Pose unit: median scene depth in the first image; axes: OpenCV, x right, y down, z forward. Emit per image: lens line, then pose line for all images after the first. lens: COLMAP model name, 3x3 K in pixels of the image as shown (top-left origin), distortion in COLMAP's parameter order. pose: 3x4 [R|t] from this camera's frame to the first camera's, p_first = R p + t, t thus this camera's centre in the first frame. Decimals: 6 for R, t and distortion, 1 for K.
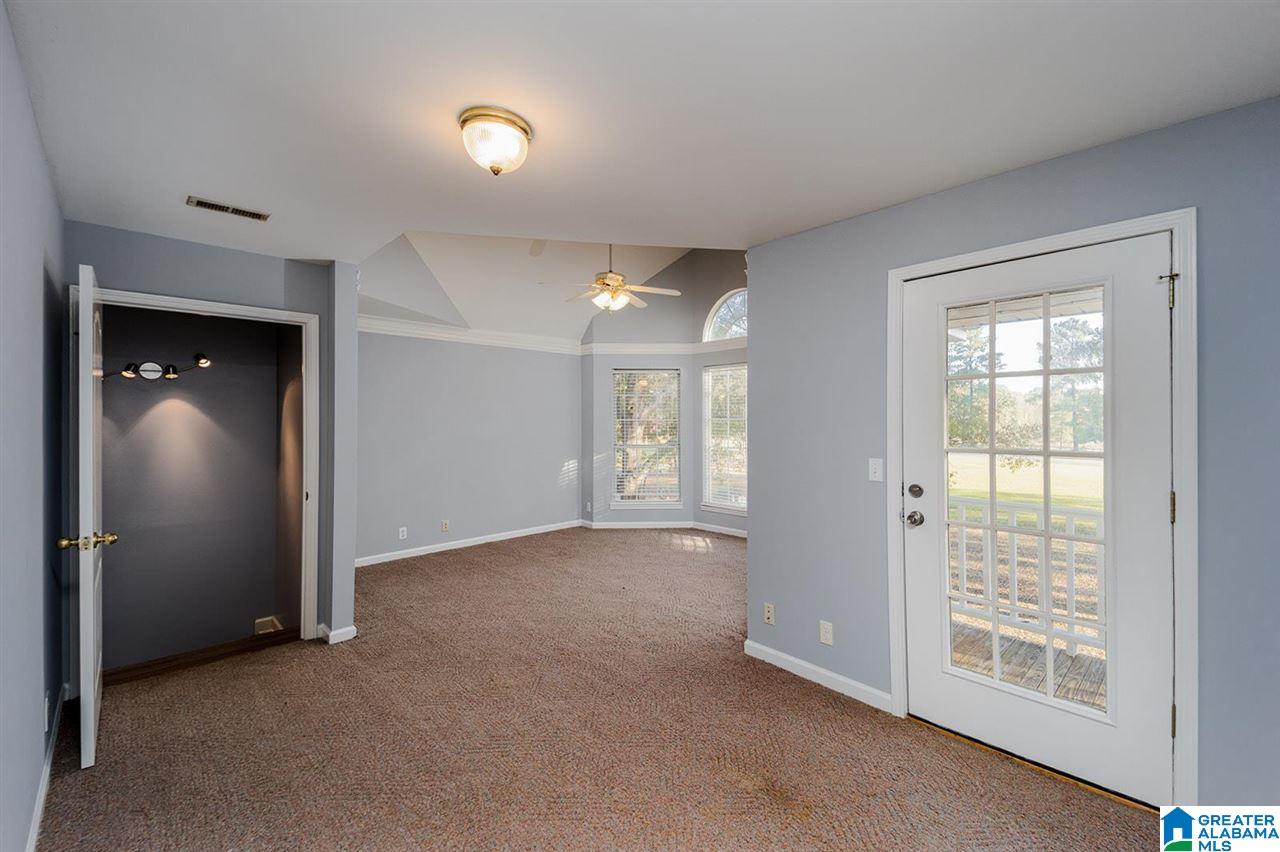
lens RADIAL K [[526.5, 0, 652.4], [0, 526.5, 421.4], [0, 0, 1]] dist [0.011245, -0.000192]
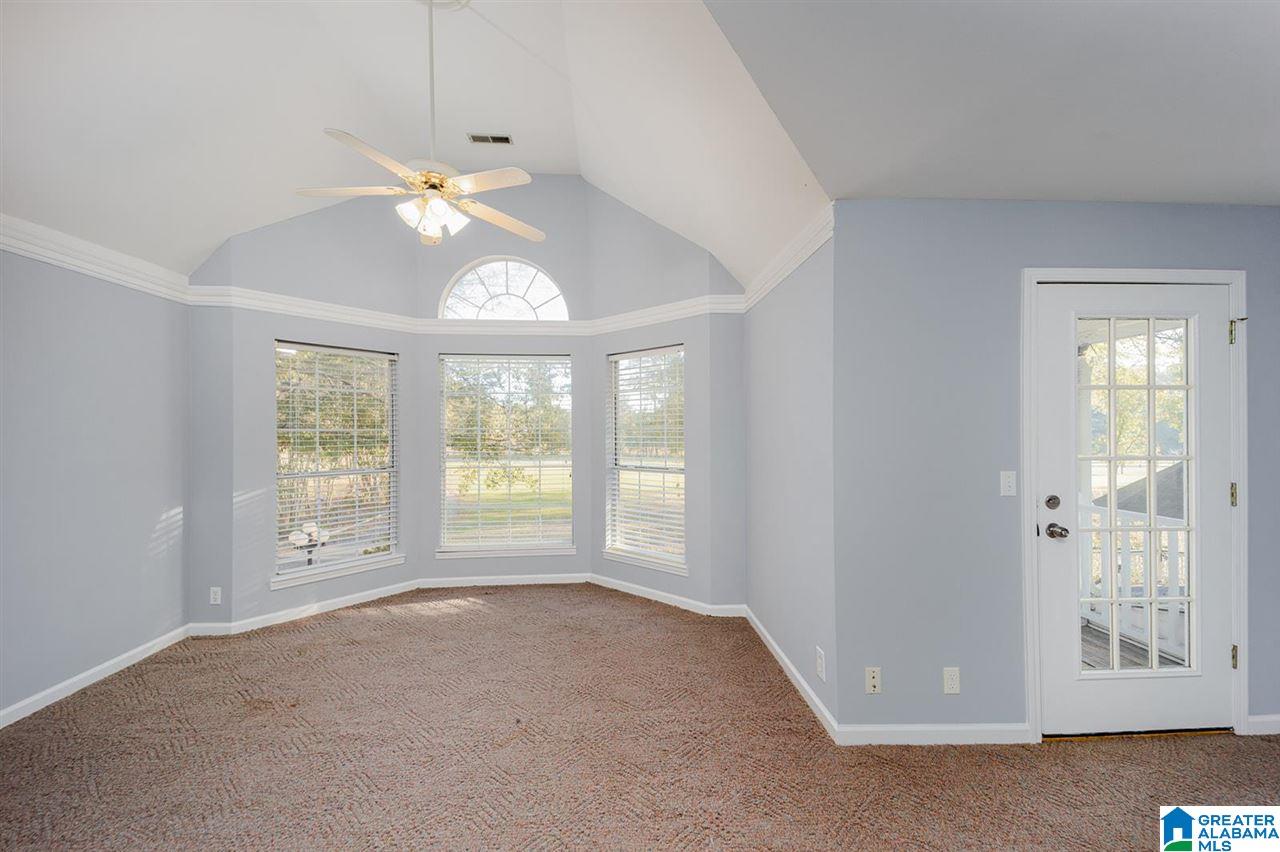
lens RADIAL K [[526.5, 0, 644.2], [0, 526.5, 429.8], [0, 0, 1]] dist [0.011245, -0.000192]
pose [[0.646577, 0.000082, 0.762849, -0.585390], [0.001714, 0.999997, -0.001560, -0.000488], [-0.762847, 0.002316, 0.646575, 0.758872]]
